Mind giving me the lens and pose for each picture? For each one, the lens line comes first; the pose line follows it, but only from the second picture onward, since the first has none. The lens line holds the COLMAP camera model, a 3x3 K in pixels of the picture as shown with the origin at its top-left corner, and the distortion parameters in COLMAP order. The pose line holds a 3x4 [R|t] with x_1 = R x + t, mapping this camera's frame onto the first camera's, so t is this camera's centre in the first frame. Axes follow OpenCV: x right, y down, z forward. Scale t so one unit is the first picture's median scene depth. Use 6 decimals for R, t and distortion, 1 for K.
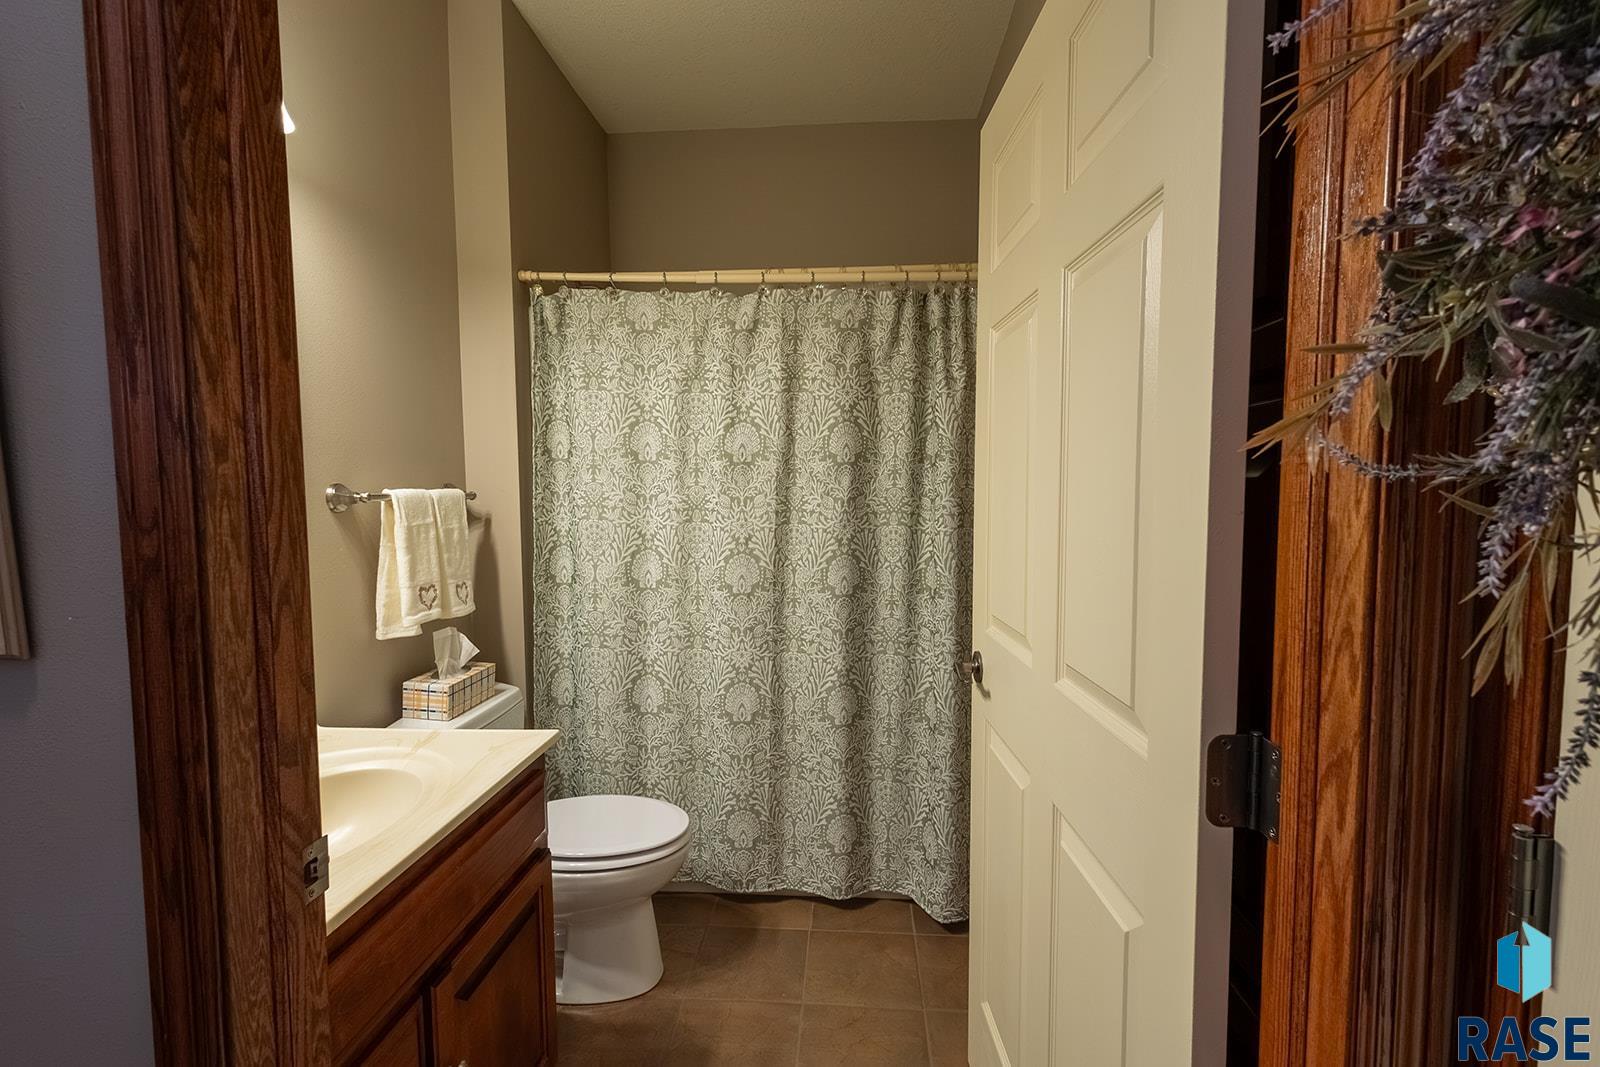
lens RADIAL K [[735.9, 0, 801.1], [0, 735.9, 533.7], [0, 0, 1]] dist [0.008353, -0.002903]
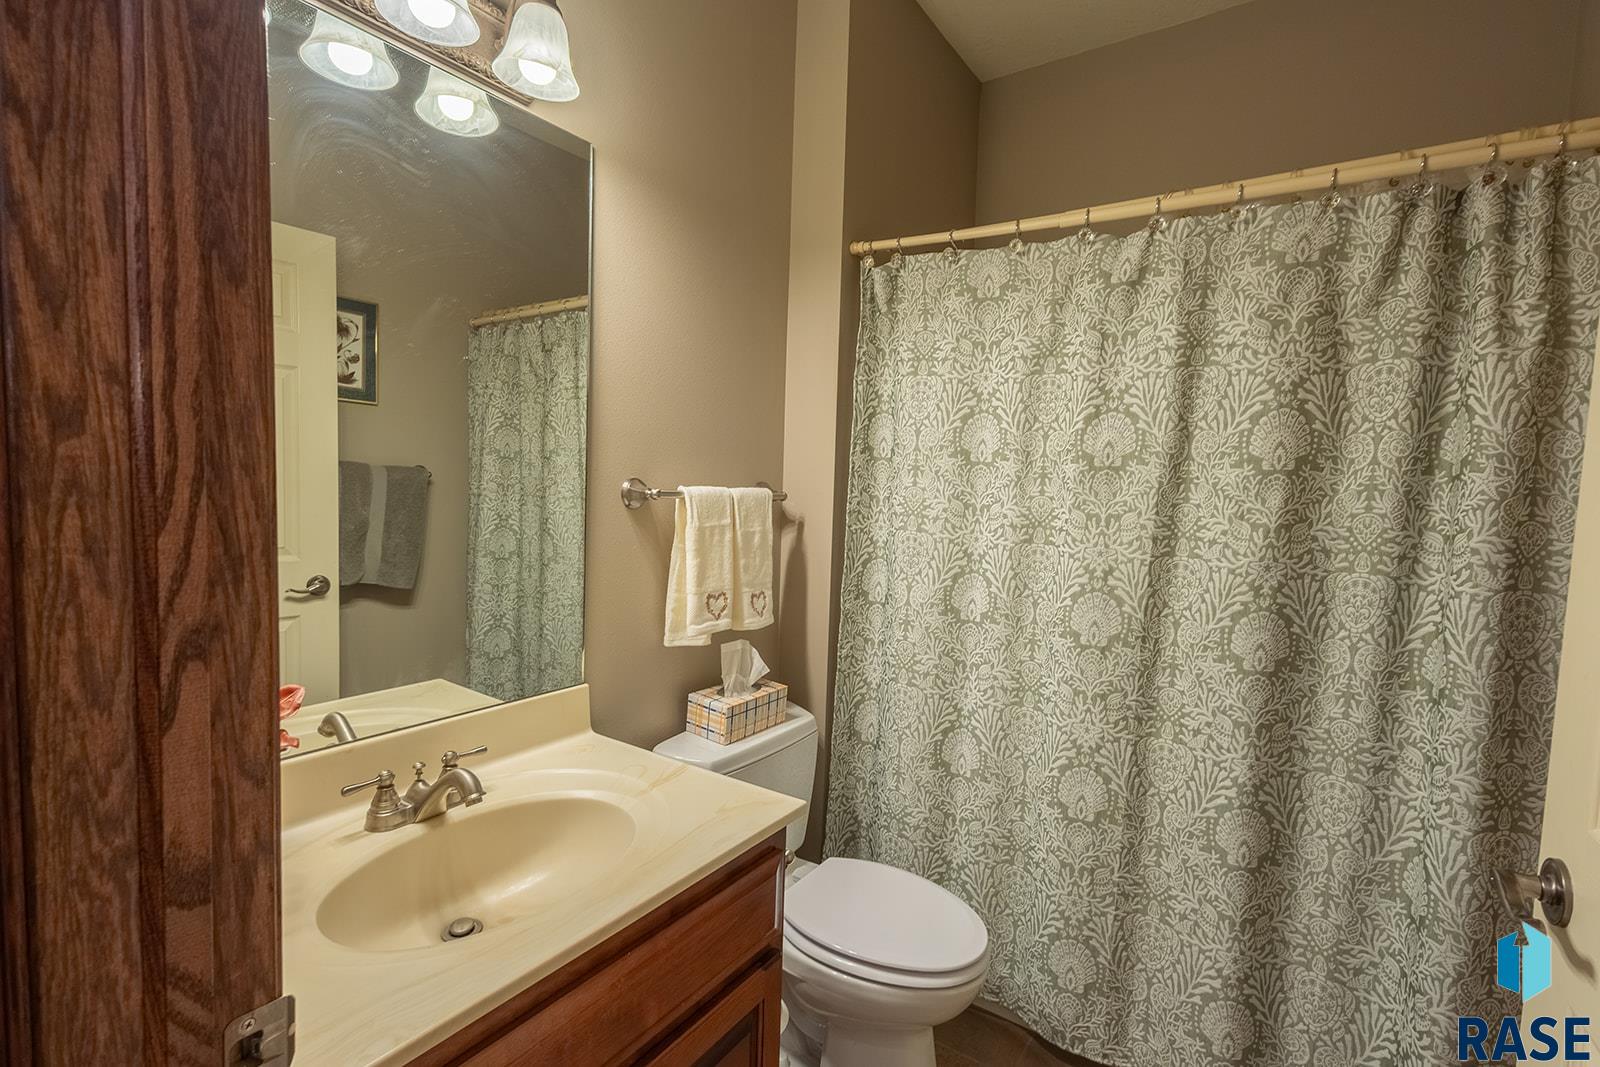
lens RADIAL K [[735.9, 0, 793.8], [0, 735.9, 532.8], [0, 0, 1]] dist [0.008353, -0.002903]
pose [[0.861954, 0.068731, -0.502307, 0.023510], [-0.071838, 0.997329, 0.013191, -0.019582], [0.501872, 0.024715, 0.864589, 0.221175]]
